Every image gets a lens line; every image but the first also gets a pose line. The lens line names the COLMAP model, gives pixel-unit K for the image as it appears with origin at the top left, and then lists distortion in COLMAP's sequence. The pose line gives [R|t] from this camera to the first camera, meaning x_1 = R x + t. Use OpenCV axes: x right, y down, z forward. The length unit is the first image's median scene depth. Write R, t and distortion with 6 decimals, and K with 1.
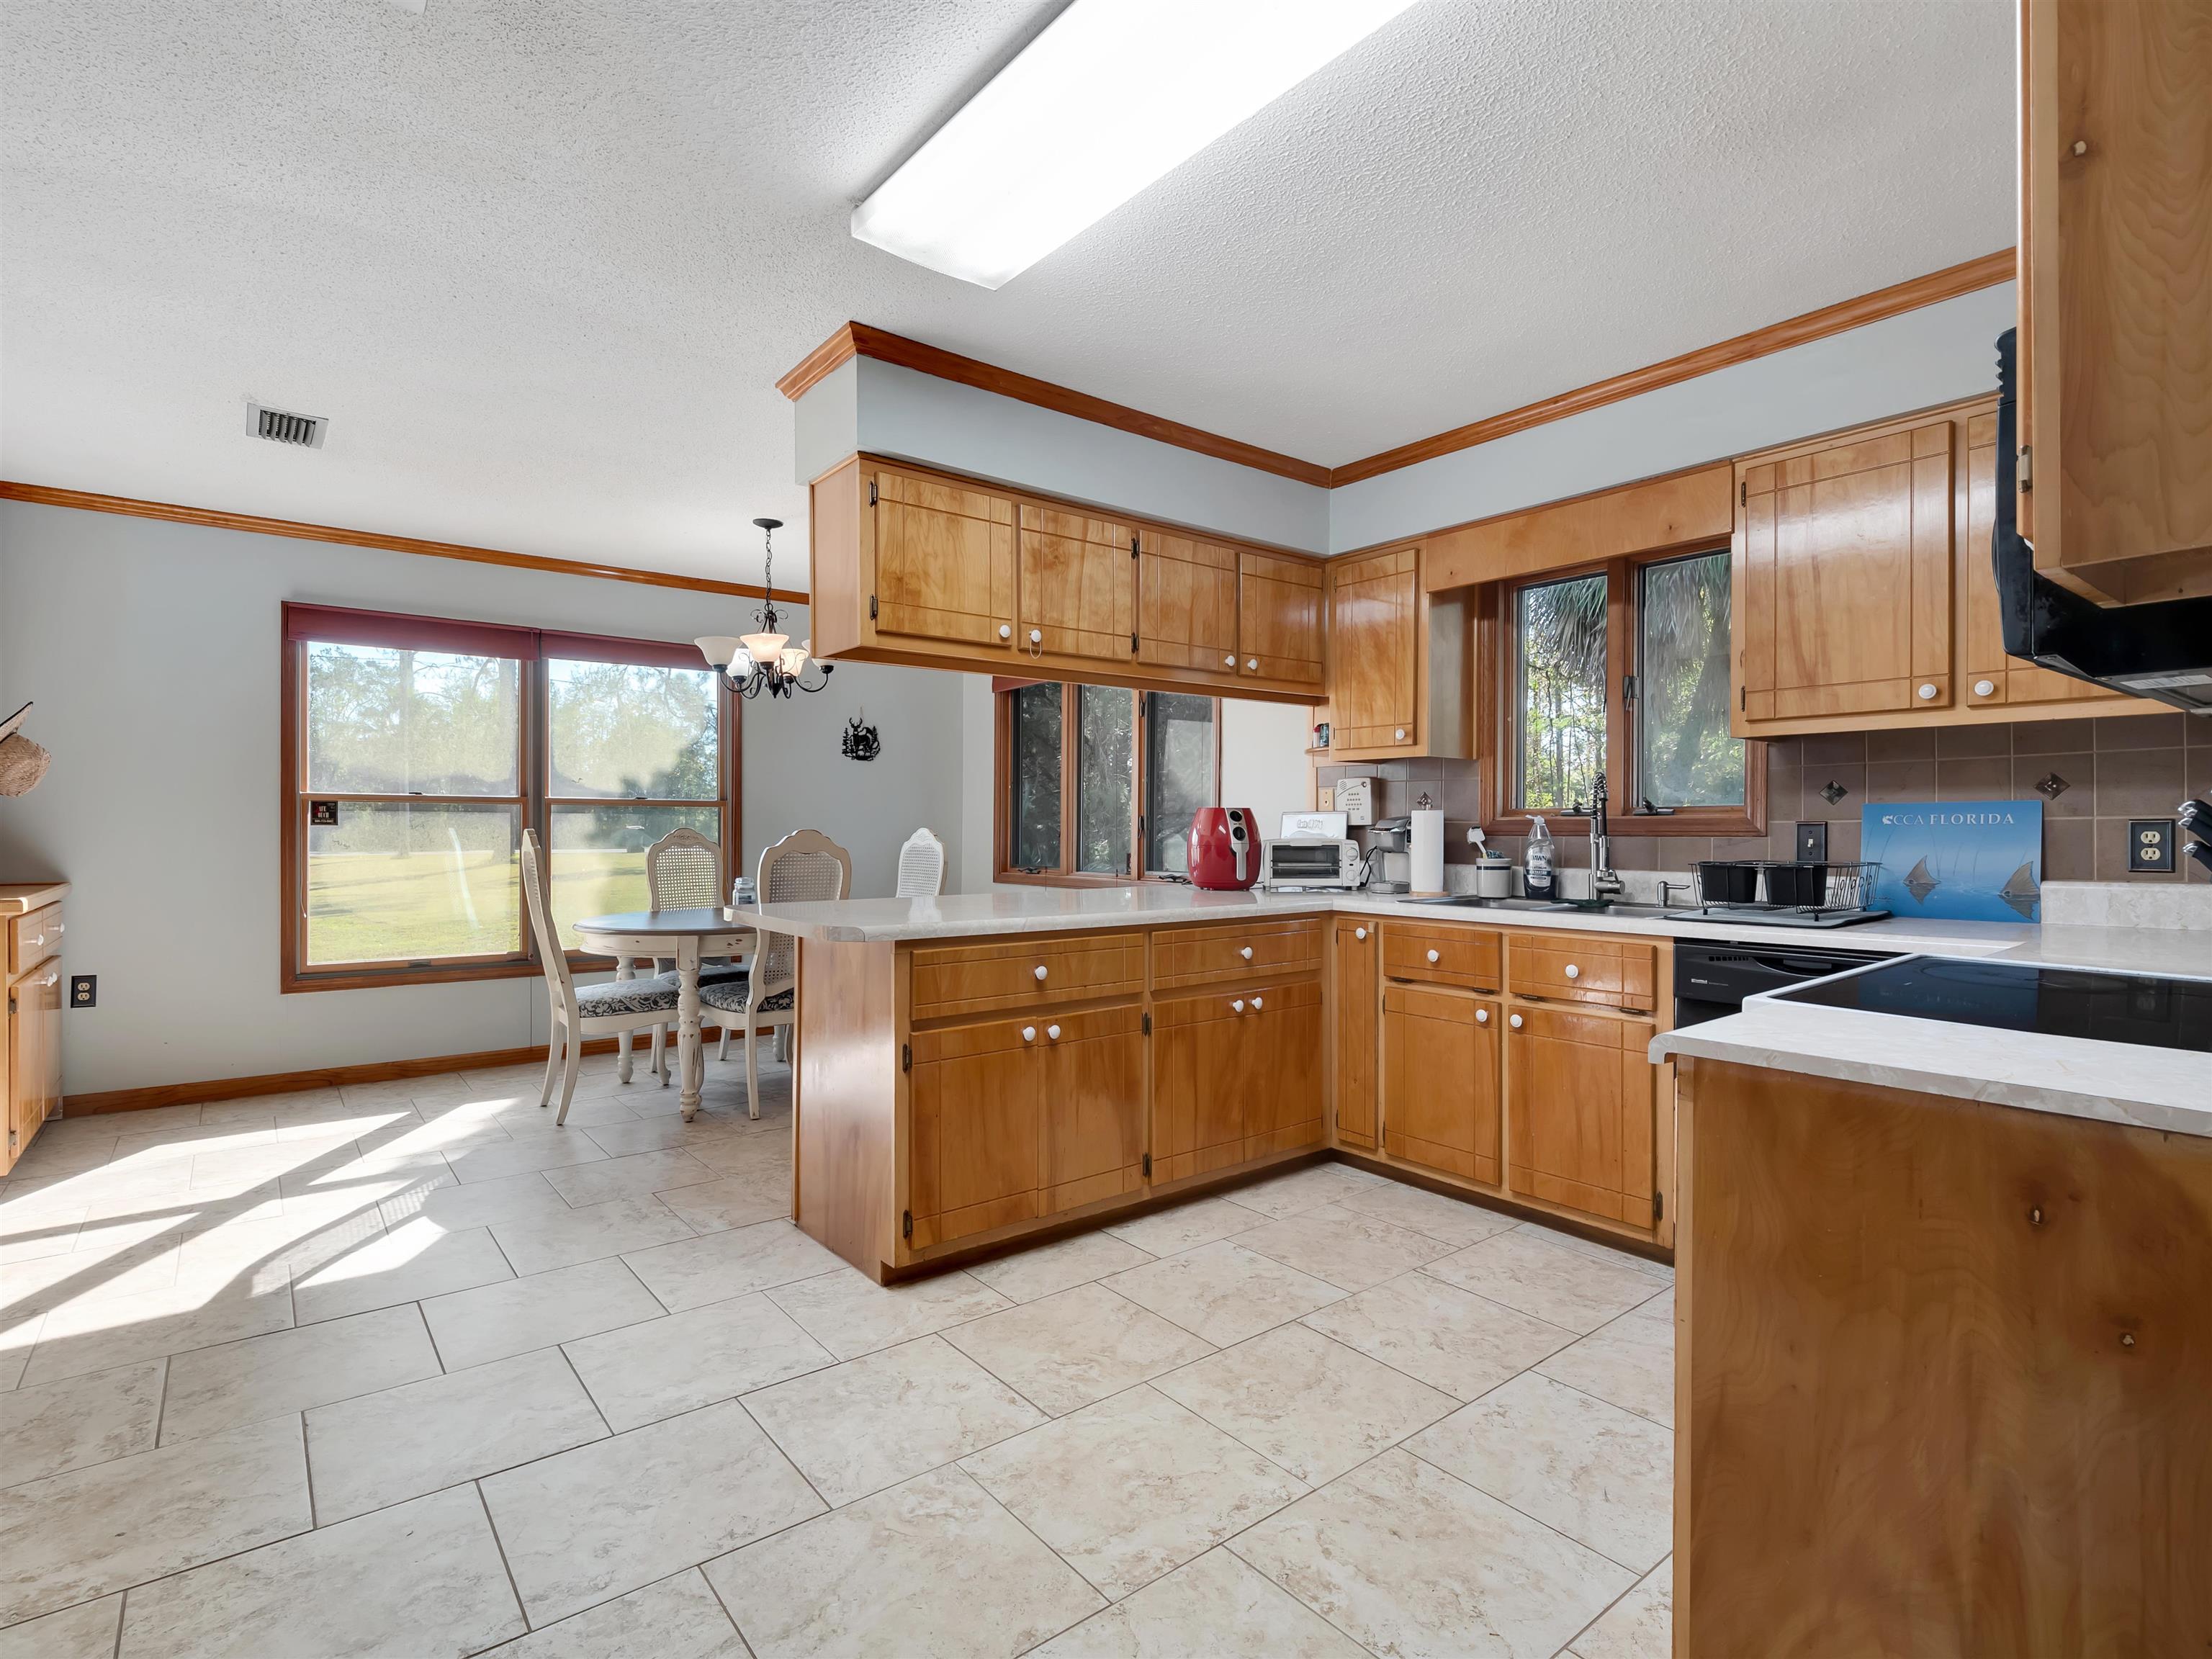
lens RADIAL K [[1087.1, 0, 1099.3], [0, 1087.1, 824.0], [0, 0, 1]] dist [0.019932, -0.017512]
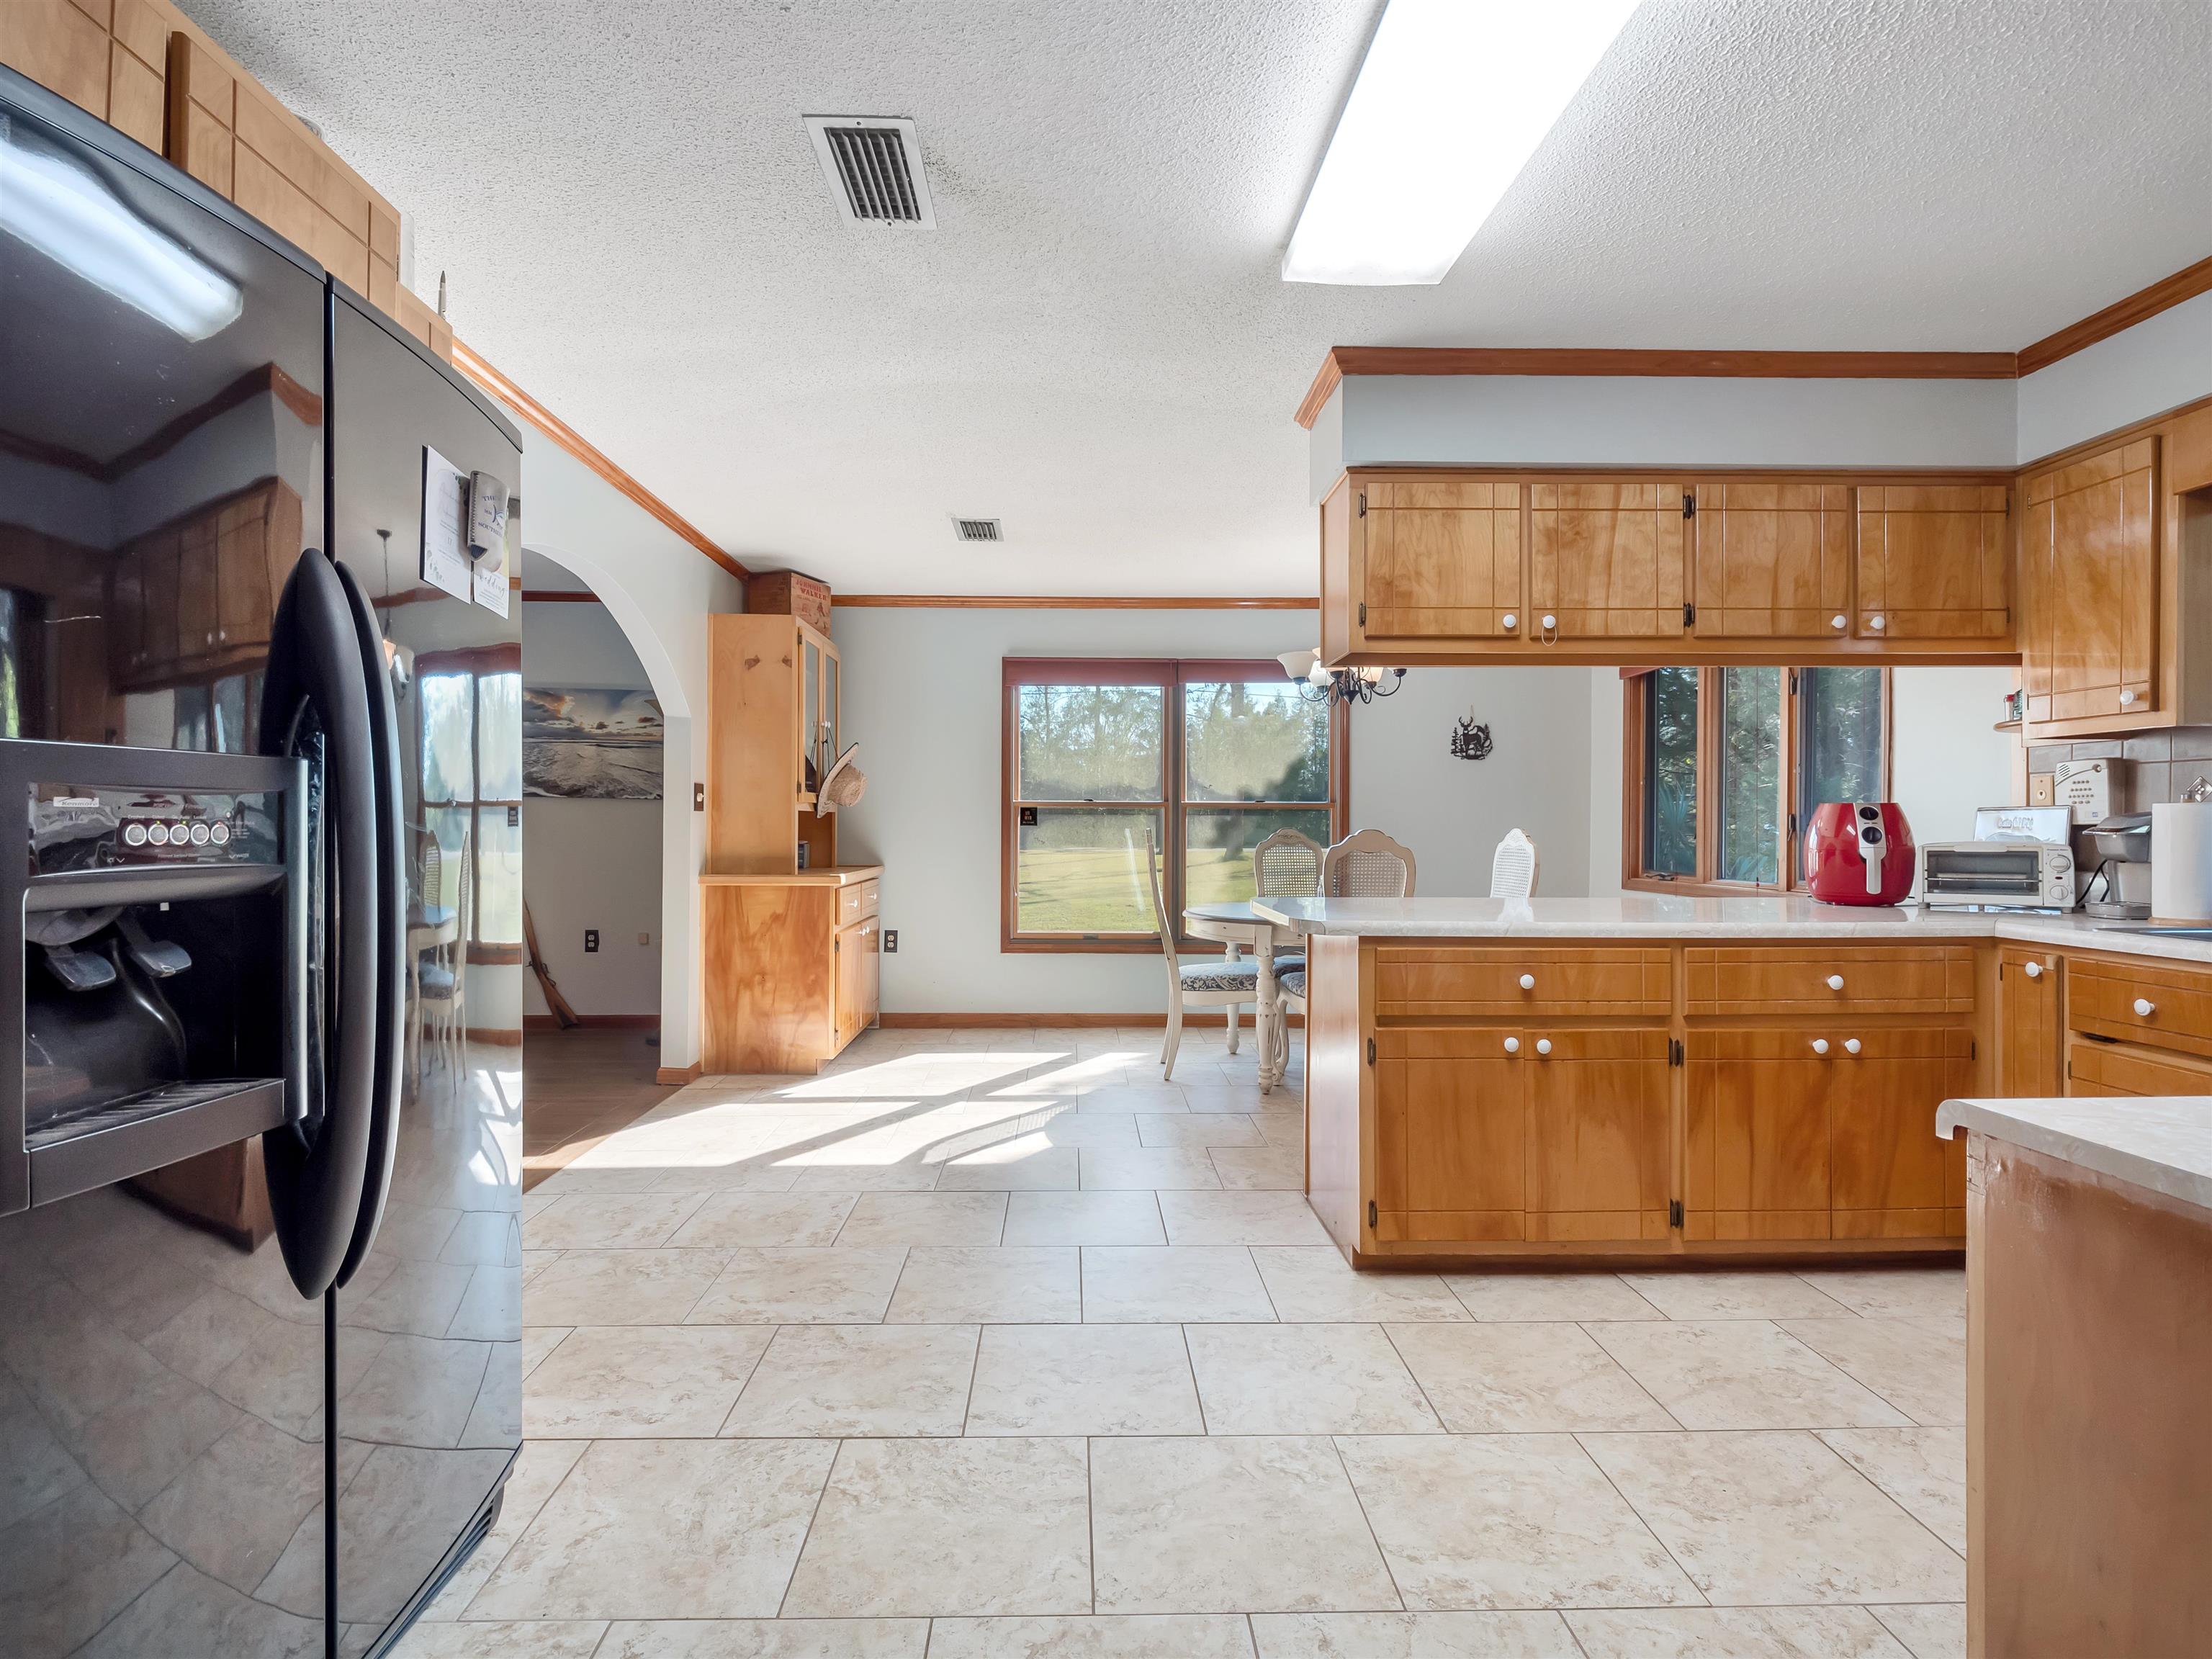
lens RADIAL K [[1087.1, 0, 1099.3], [0, 1087.1, 824.0], [0, 0, 1]] dist [0.019932, -0.017512]
pose [[0.801186, -0.002040, -0.598412, 0.184629], [0.001458, 0.999998, -0.001457, 0.001112], [0.598413, 0.000295, 0.801188, 0.019735]]
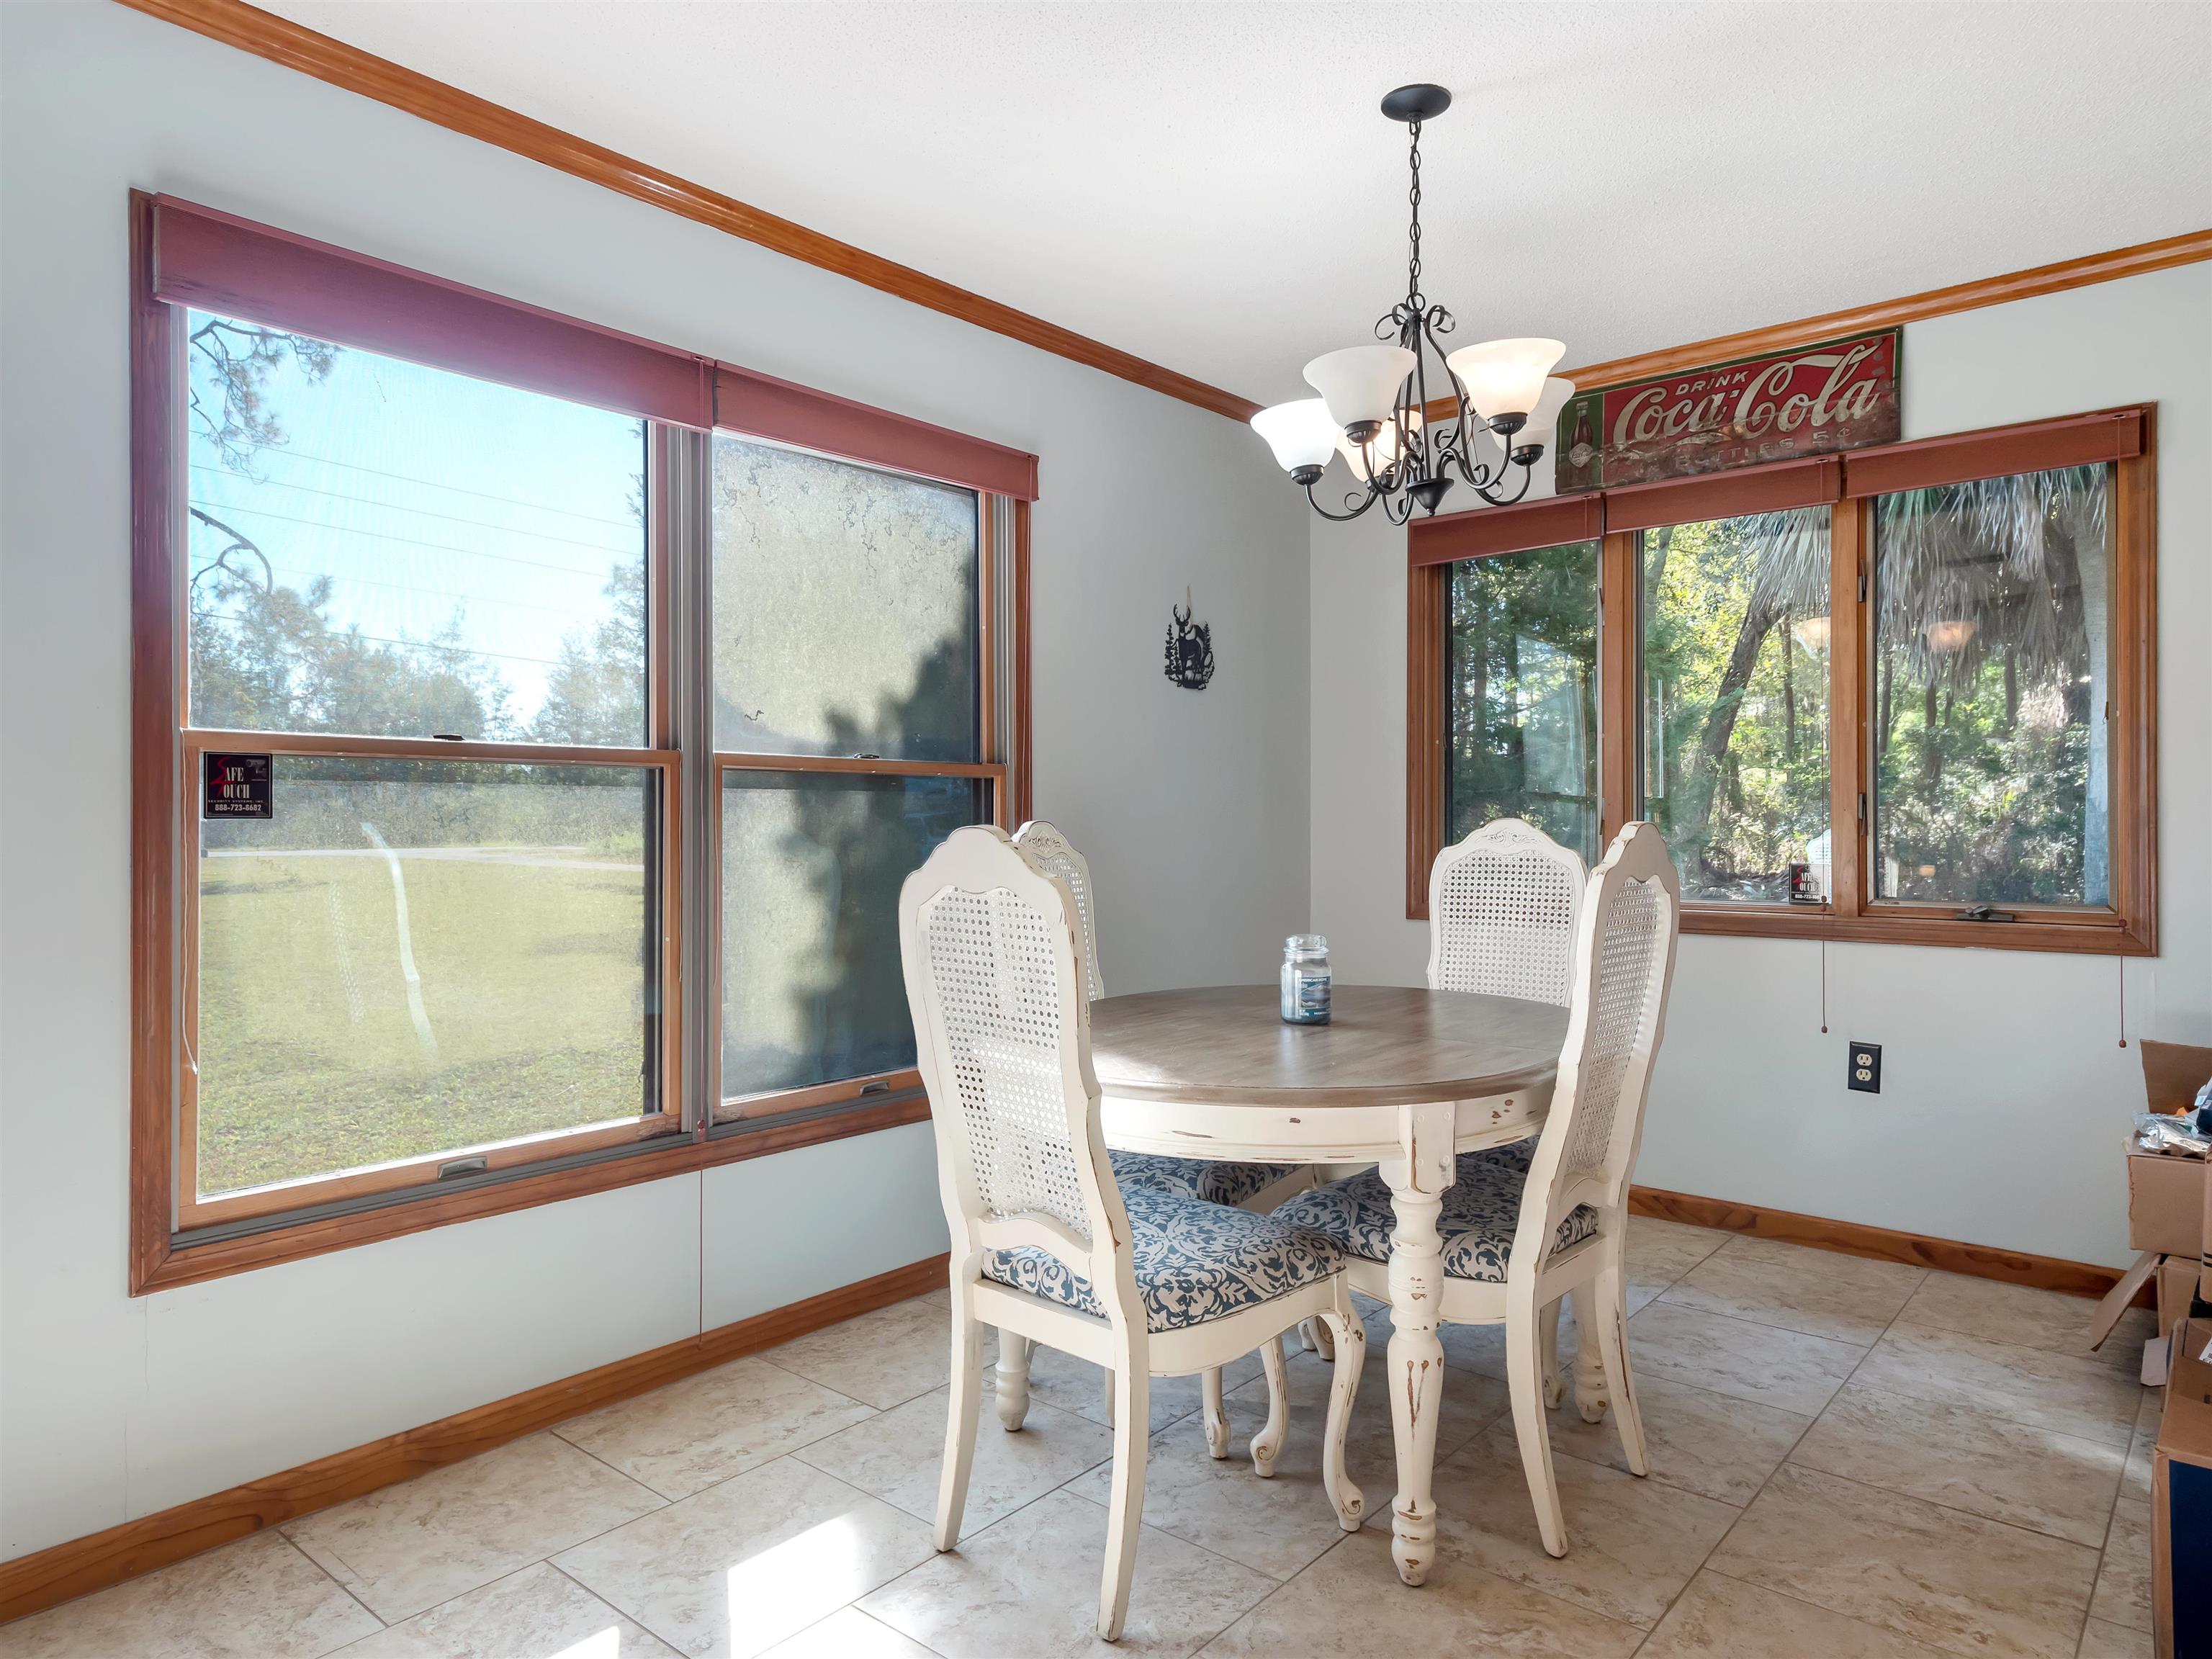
lens RADIAL K [[1372.0, 0, 1106.0], [0, 1372.0, 829.5], [0, 0, 1]] dist [-0.001834, -0.001043]
pose [[0.981638, -0.006870, 0.190629, -0.703468], [0.004714, 0.999920, 0.011761, 0.000812], [-0.190694, -0.010647, 0.981592, 0.678523]]
